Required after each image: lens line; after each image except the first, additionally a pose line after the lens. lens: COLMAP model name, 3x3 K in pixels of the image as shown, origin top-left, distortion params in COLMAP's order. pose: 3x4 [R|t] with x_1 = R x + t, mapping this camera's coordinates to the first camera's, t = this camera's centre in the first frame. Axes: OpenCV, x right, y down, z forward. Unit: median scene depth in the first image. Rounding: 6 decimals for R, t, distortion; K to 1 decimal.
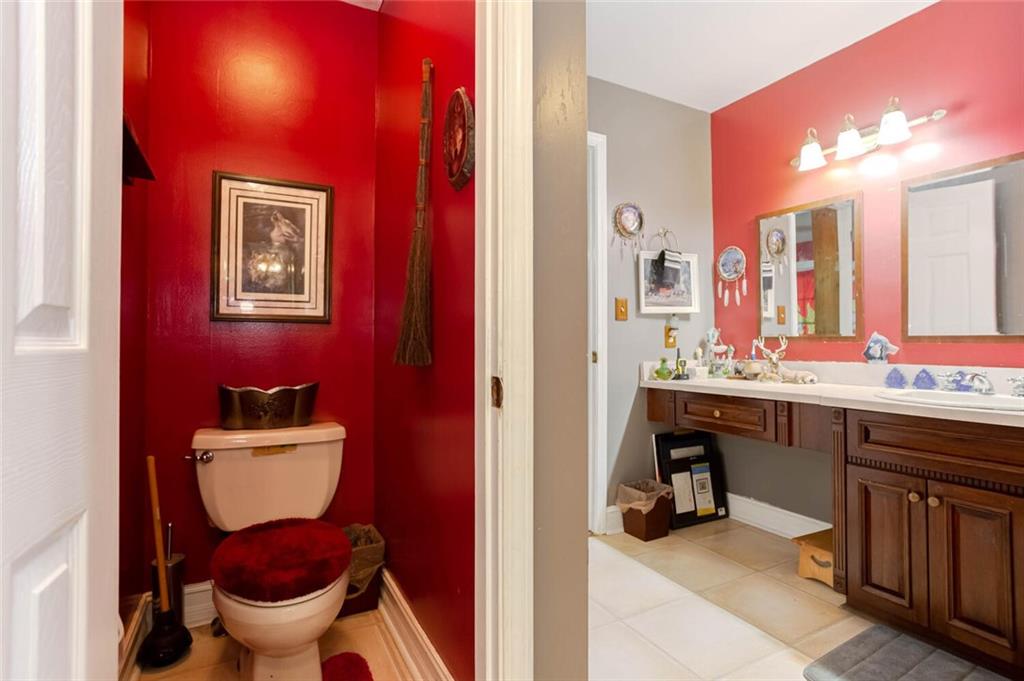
lens RADIAL K [[503.8, 0, 509.0], [0, 503.8, 336.8], [0, 0, 1]] dist [-0.031075, 0.000001]
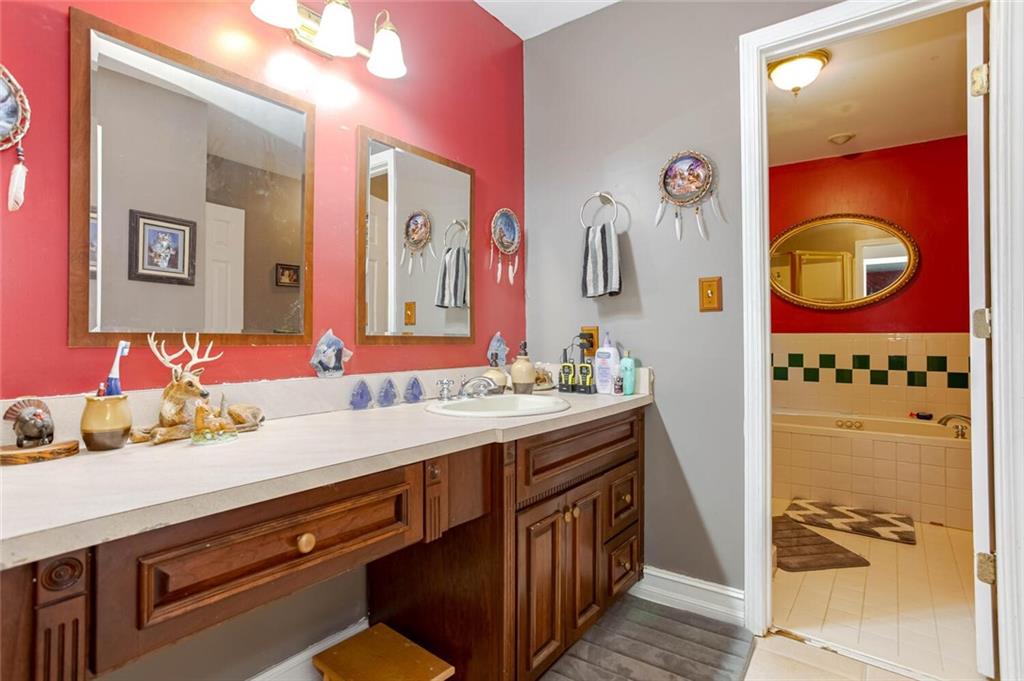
lens RADIAL K [[510.4, 0, 518.2], [0, 510.4, 334.4], [0, 0, 1]] dist [-0.004046, 0.000269]
pose [[-0.425866, 0.011161, 0.904717, 0.012992], [-0.009558, 0.999813, -0.016834, 0.006412], [-0.904736, -0.015816, -0.425679, 1.081314]]
